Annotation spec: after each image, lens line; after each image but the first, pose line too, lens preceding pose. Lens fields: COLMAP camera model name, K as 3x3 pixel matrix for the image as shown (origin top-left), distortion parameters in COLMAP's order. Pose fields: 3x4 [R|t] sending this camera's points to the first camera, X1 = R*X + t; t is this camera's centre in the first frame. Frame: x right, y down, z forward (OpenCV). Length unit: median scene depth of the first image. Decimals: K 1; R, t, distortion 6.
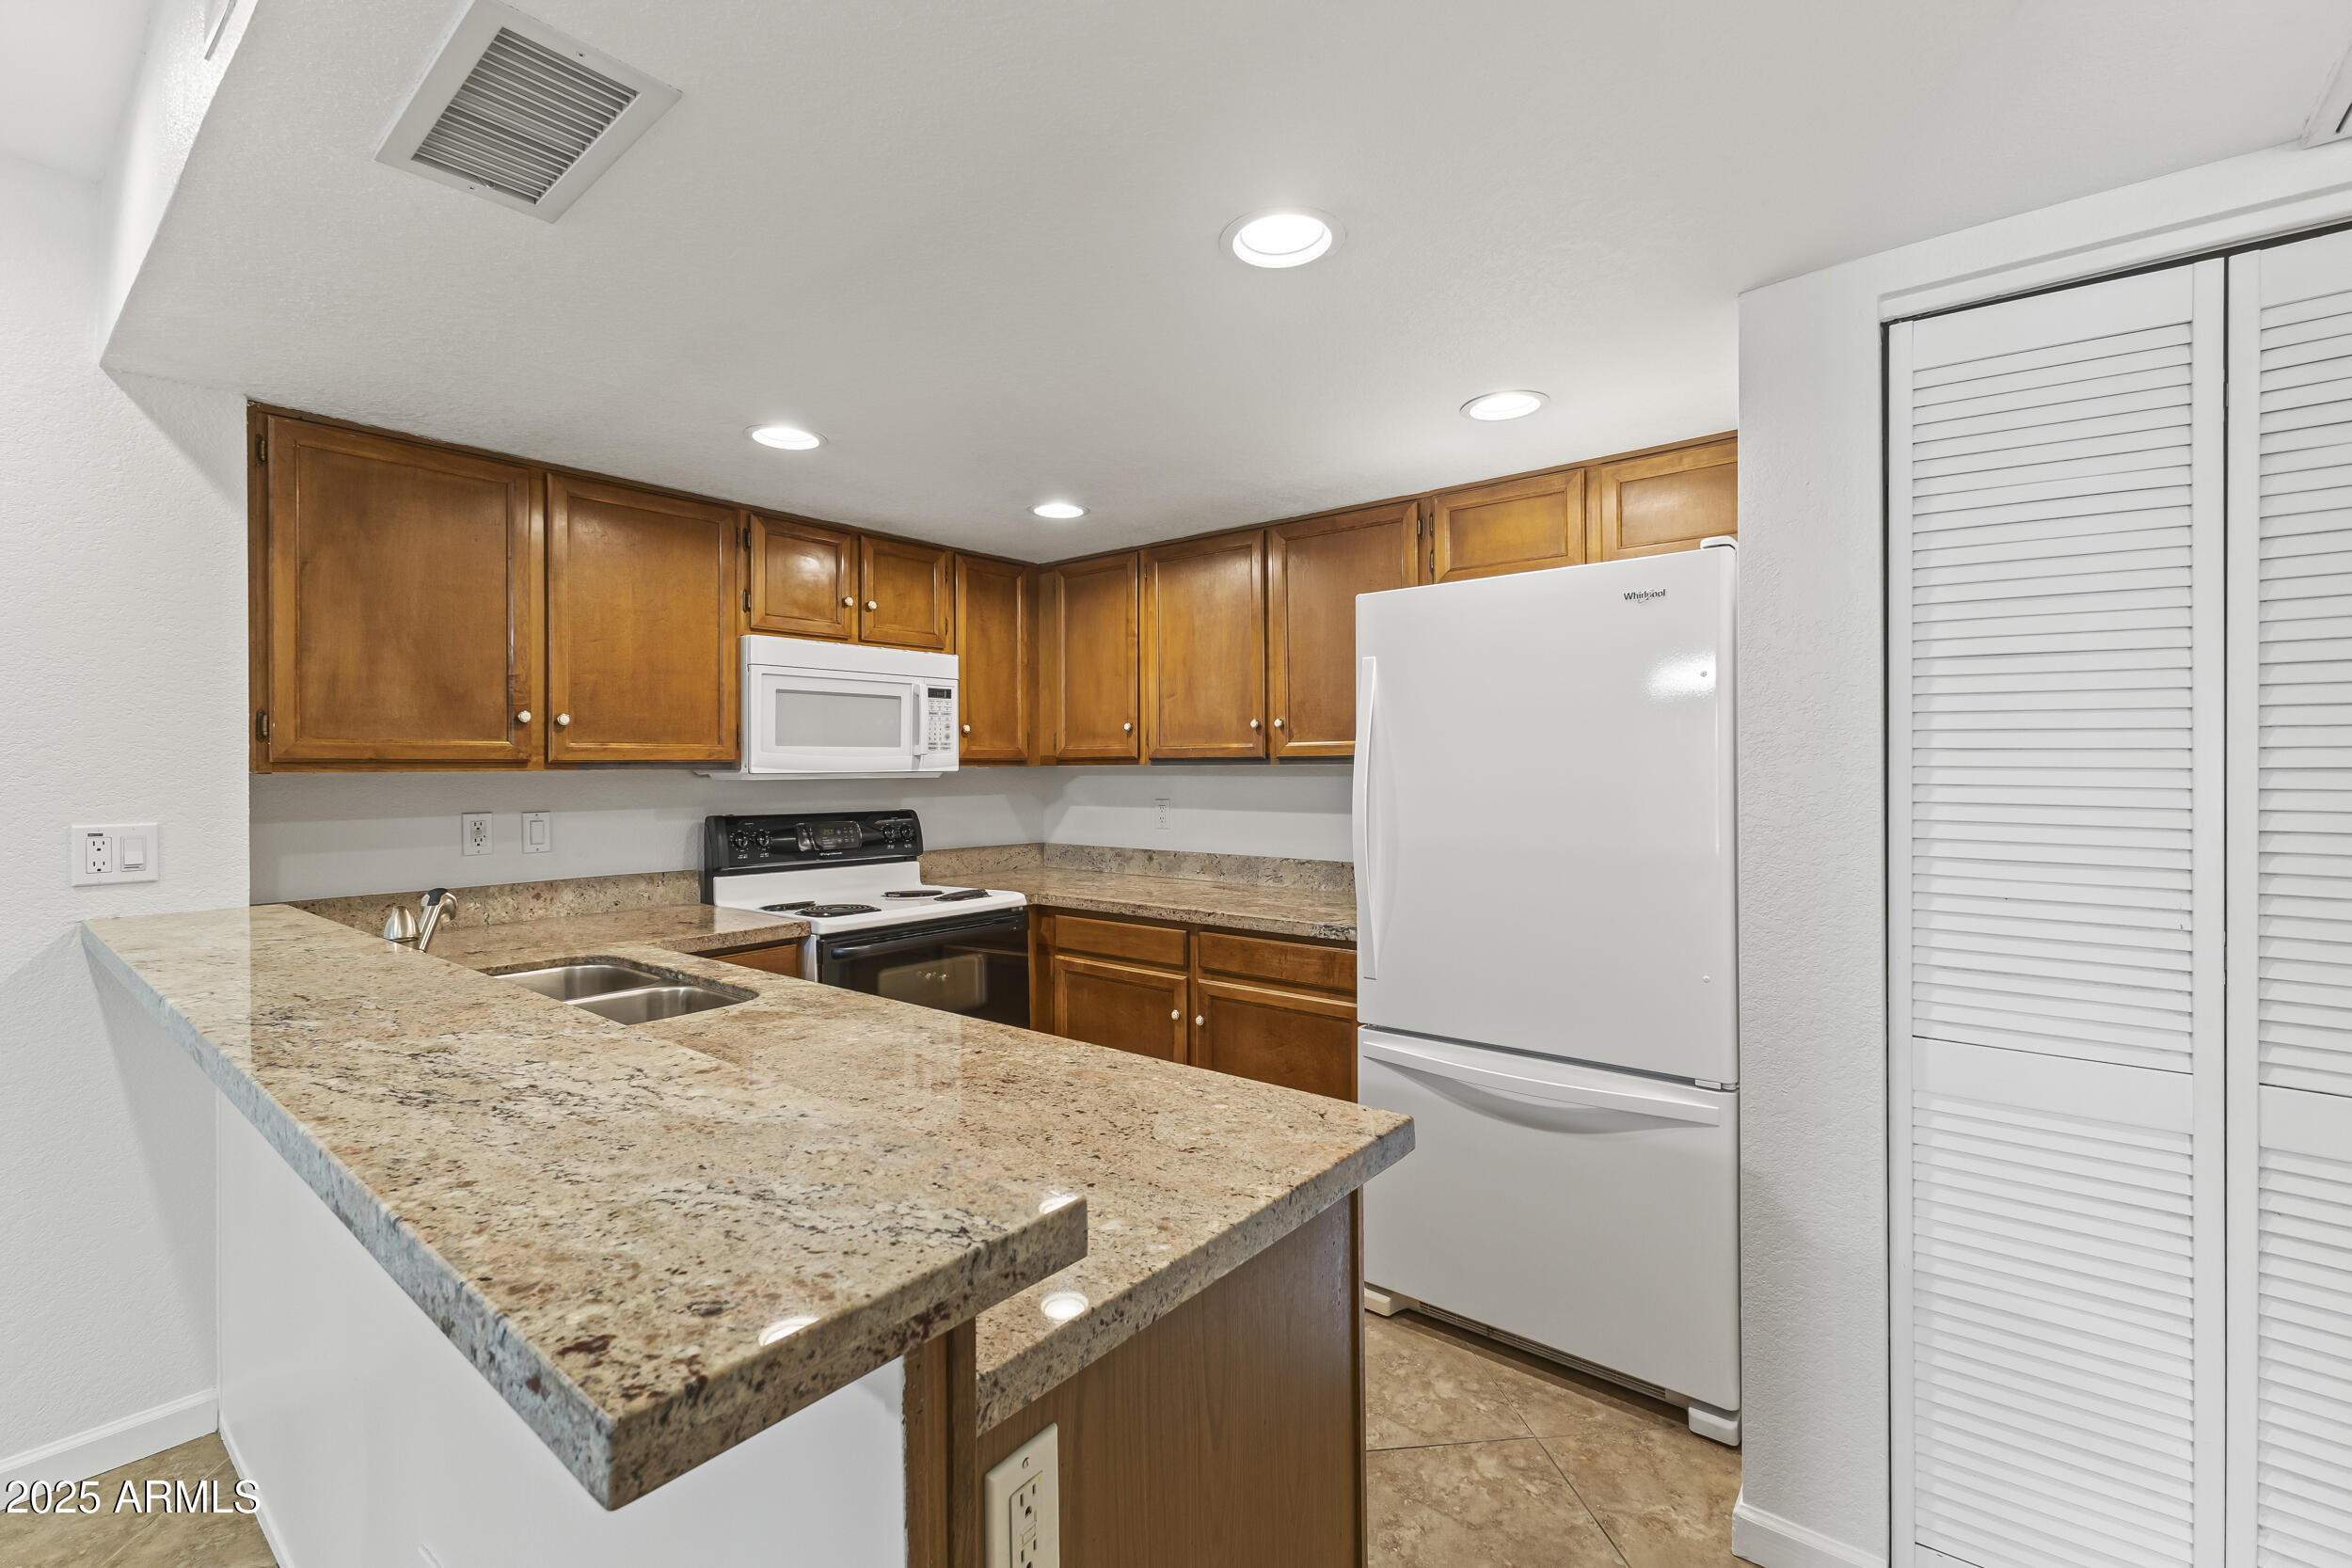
lens RADIAL K [[1015.9, 0, 1179.7], [0, 1015.9, 768.7], [0, 0, 1]] dist [0.003602, 0.000265]
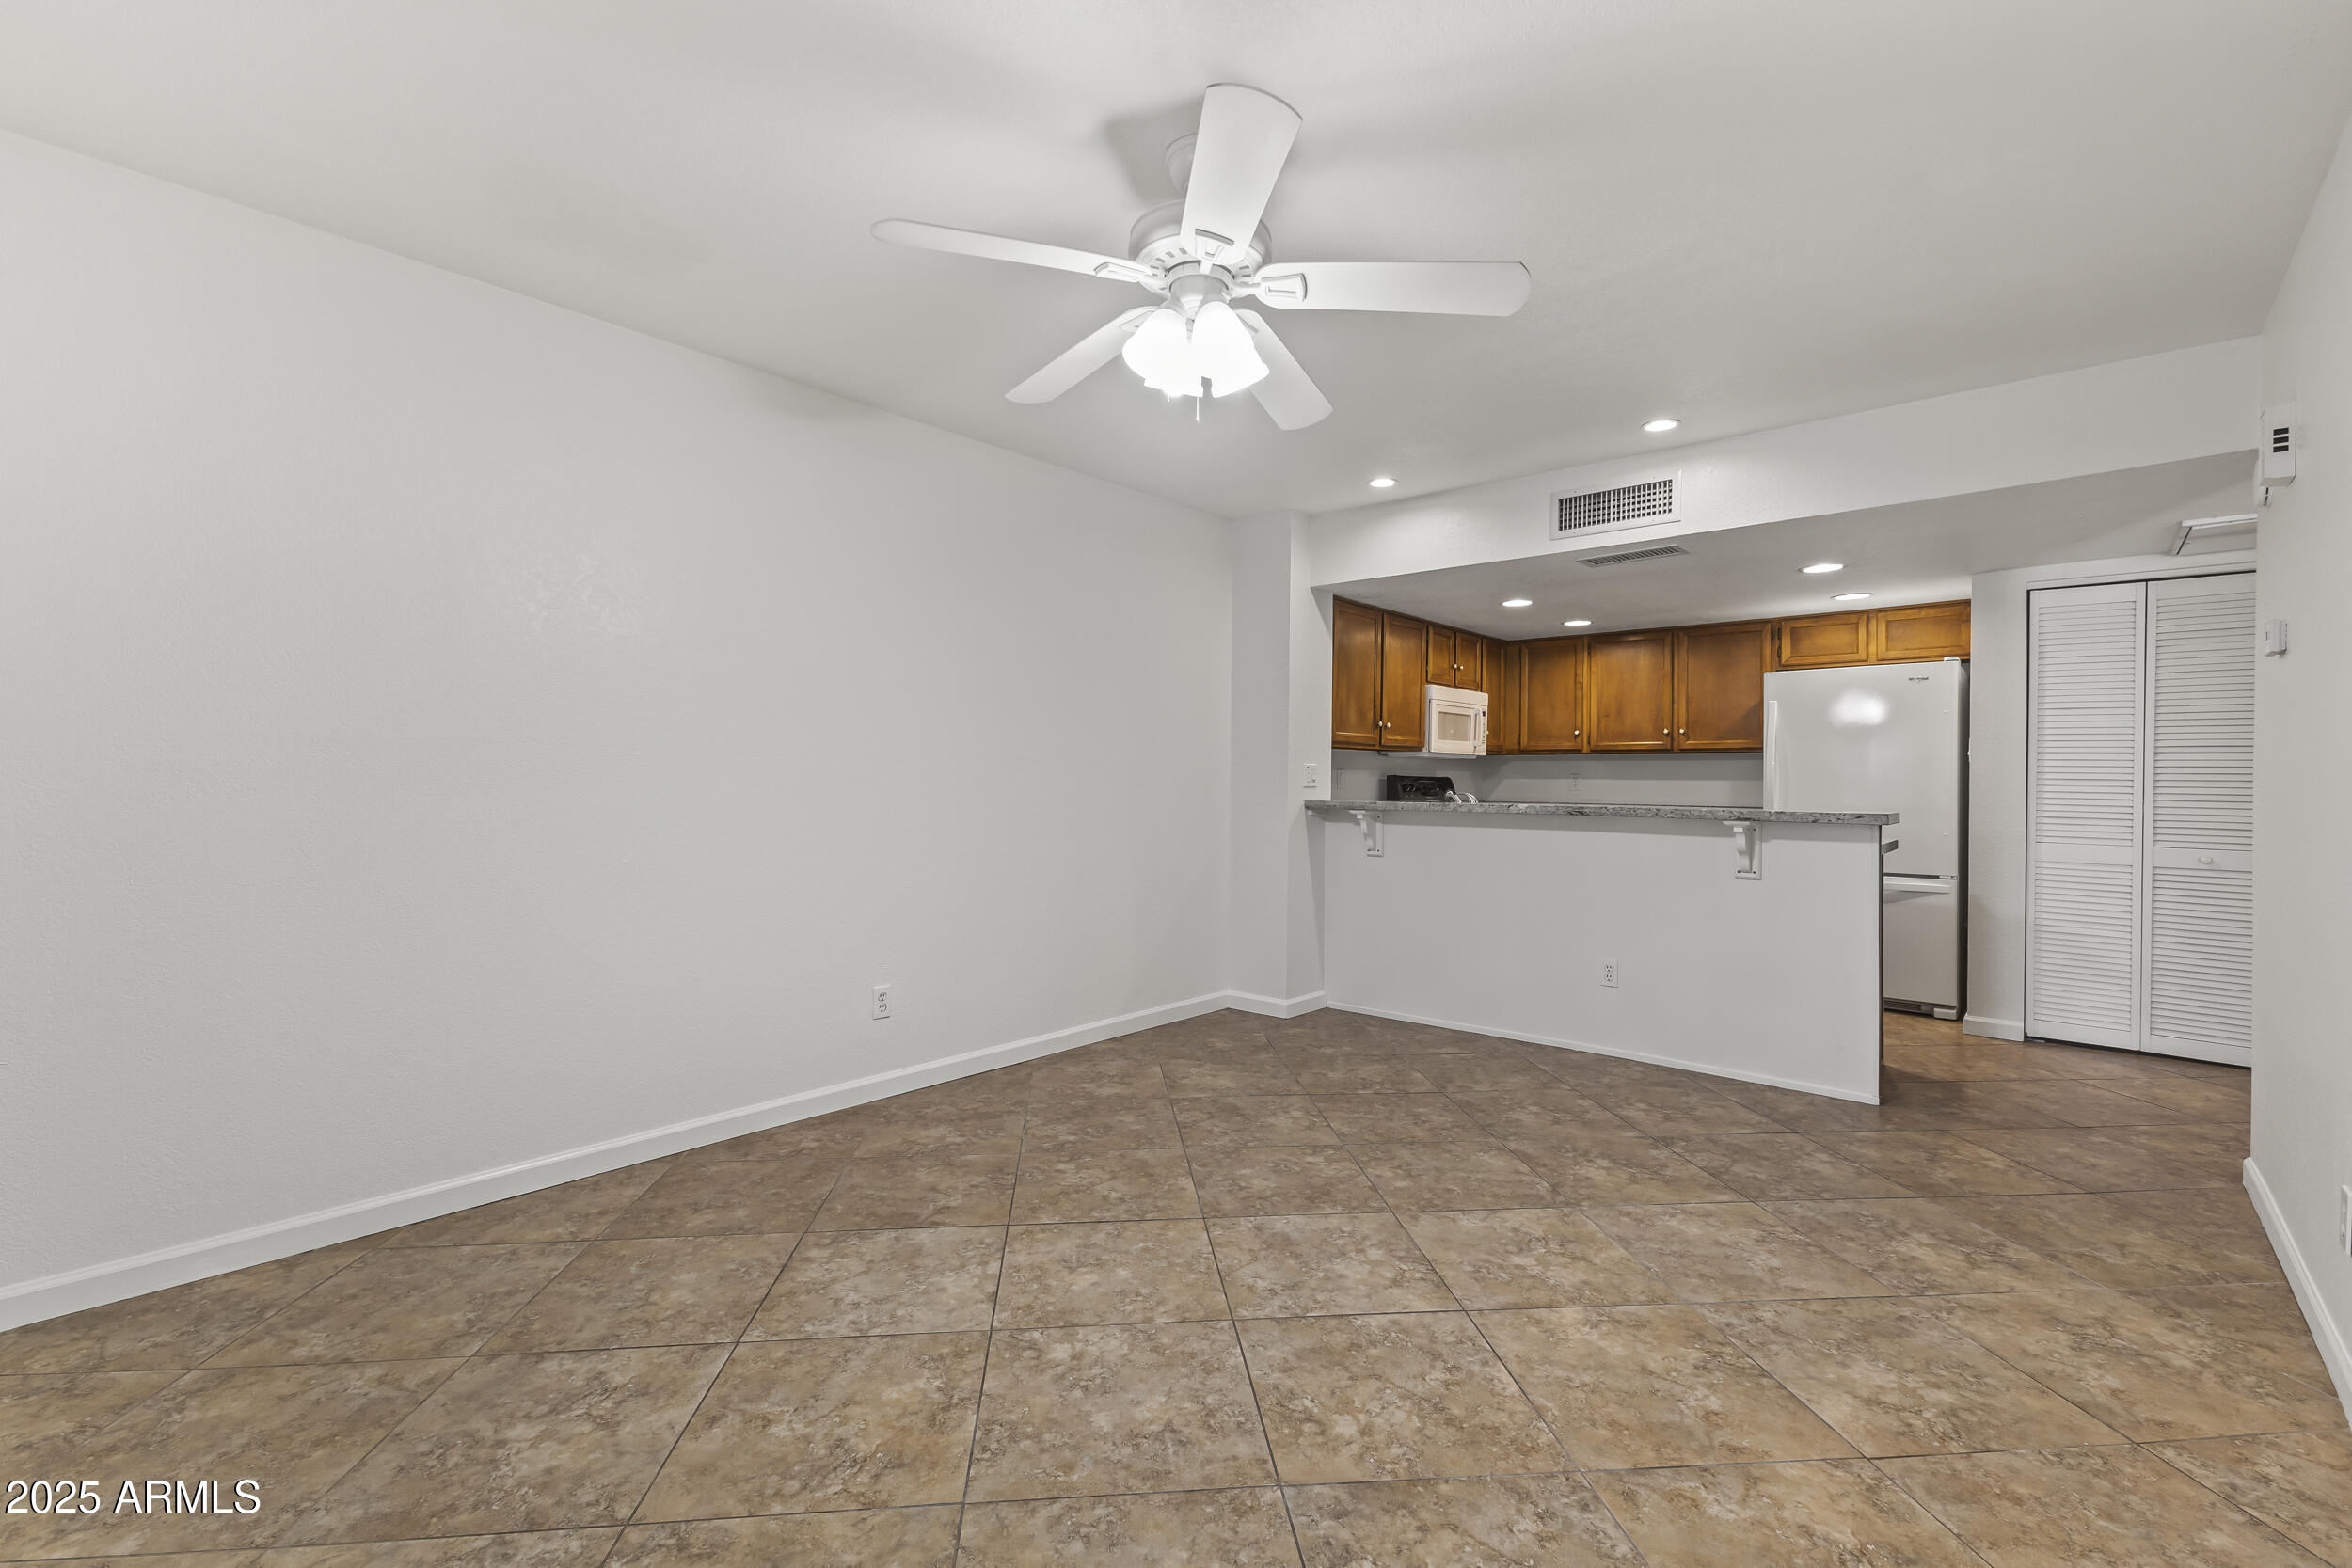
lens RADIAL K [[1015.9, 0, 1179.7], [0, 1015.9, 768.7], [0, 0, 1]] dist [0.003602, 0.000265]
pose [[0.999355, 0.013675, -0.033200, -0.847320], [-0.013875, 0.999887, -0.005800, 0.053332], [0.033117, 0.006257, 0.999432, -1.026185]]
